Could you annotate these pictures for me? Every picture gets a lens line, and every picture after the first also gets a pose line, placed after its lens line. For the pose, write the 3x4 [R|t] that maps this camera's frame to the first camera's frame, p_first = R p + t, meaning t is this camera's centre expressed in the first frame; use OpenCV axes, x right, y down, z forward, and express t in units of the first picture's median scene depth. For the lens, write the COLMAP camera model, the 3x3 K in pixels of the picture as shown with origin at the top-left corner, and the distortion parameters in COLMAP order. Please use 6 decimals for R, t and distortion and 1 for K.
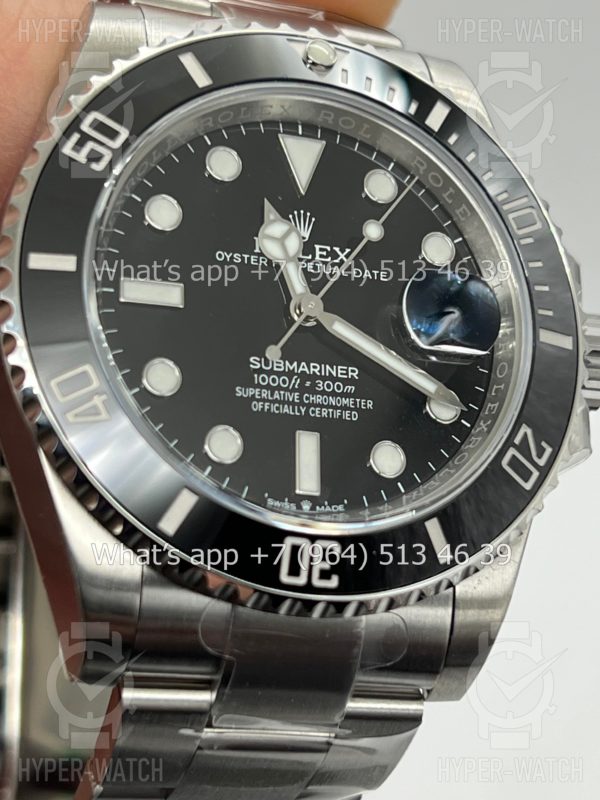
lens RADIAL K [[1861.4, 0, 300.0], [0, 1861.4, 438.8], [0, 0, 1]] dist [0.109100, 0.059829]
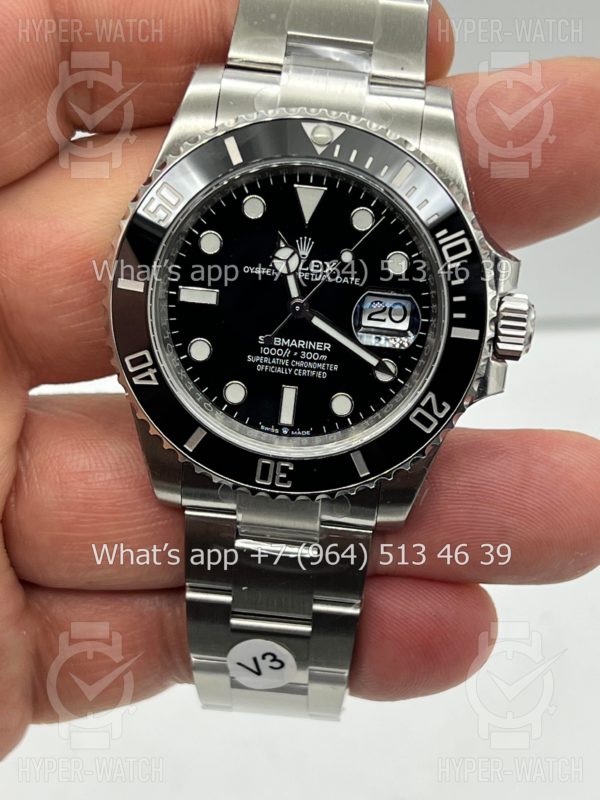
lens RADIAL K [[1851.6, 0, 300.0], [0, 1851.6, 400.0], [0, 0, 1]] dist [0.218092, -0.794558]
pose [[0.913314, 0.165501, -0.372112, 0.605387], [0.000096, 0.913616, 0.406578, -0.639062], [0.407257, -0.371370, 0.834402, -0.341415]]
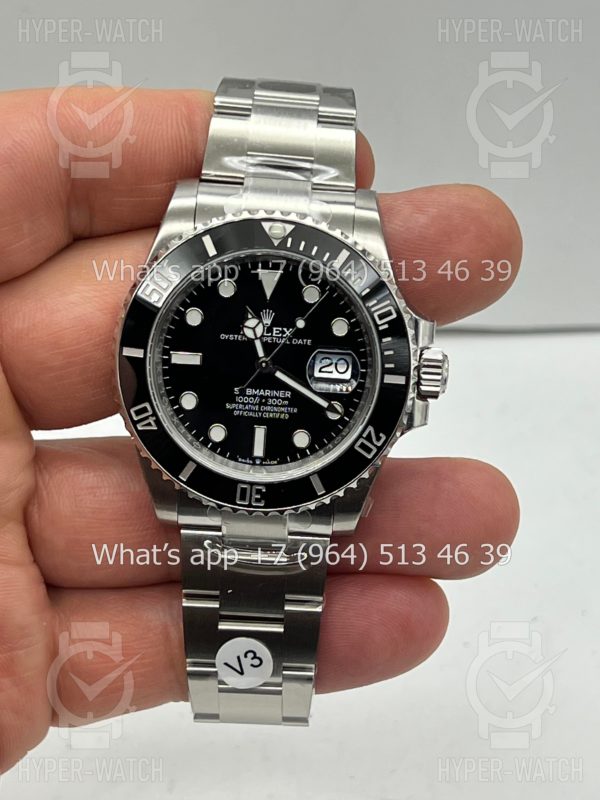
lens RADIAL K [[1851.6, 0, 300.0], [0, 1851.6, 400.0], [0, 0, 1]] dist [0.218092, -0.794558]
pose [[0.927278, 0.113258, -0.356830, 0.766274], [0.029207, 0.928351, 0.370556, -0.782008], [0.373232, -0.354030, 0.857532, -0.730106]]
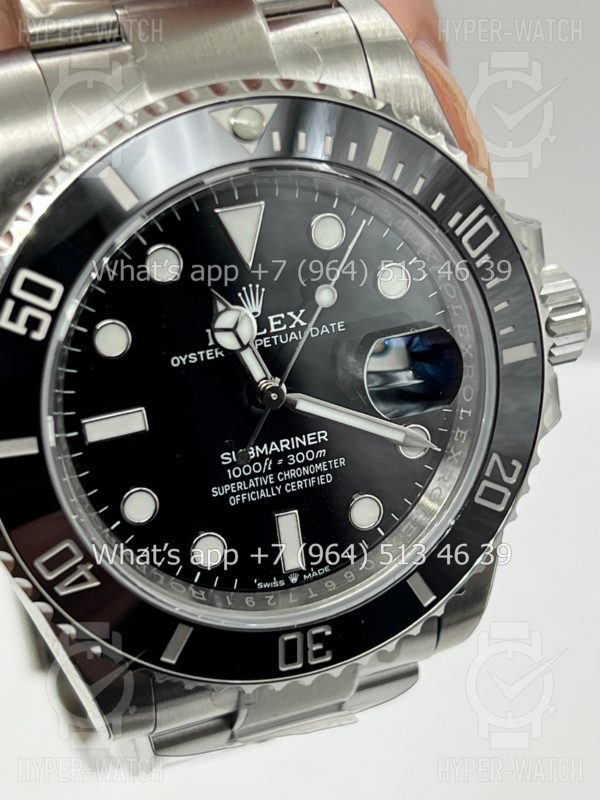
lens RADIAL K [[1851.6, 0, 300.0], [0, 1851.6, 400.0], [0, 0, 1]] dist [0.218092, -0.794558]
pose [[0.992210, -0.118890, -0.037211, 0.056856], [0.121065, 0.849780, 0.513046, -0.577705], [-0.029375, -0.513555, 0.857554, 0.143766]]
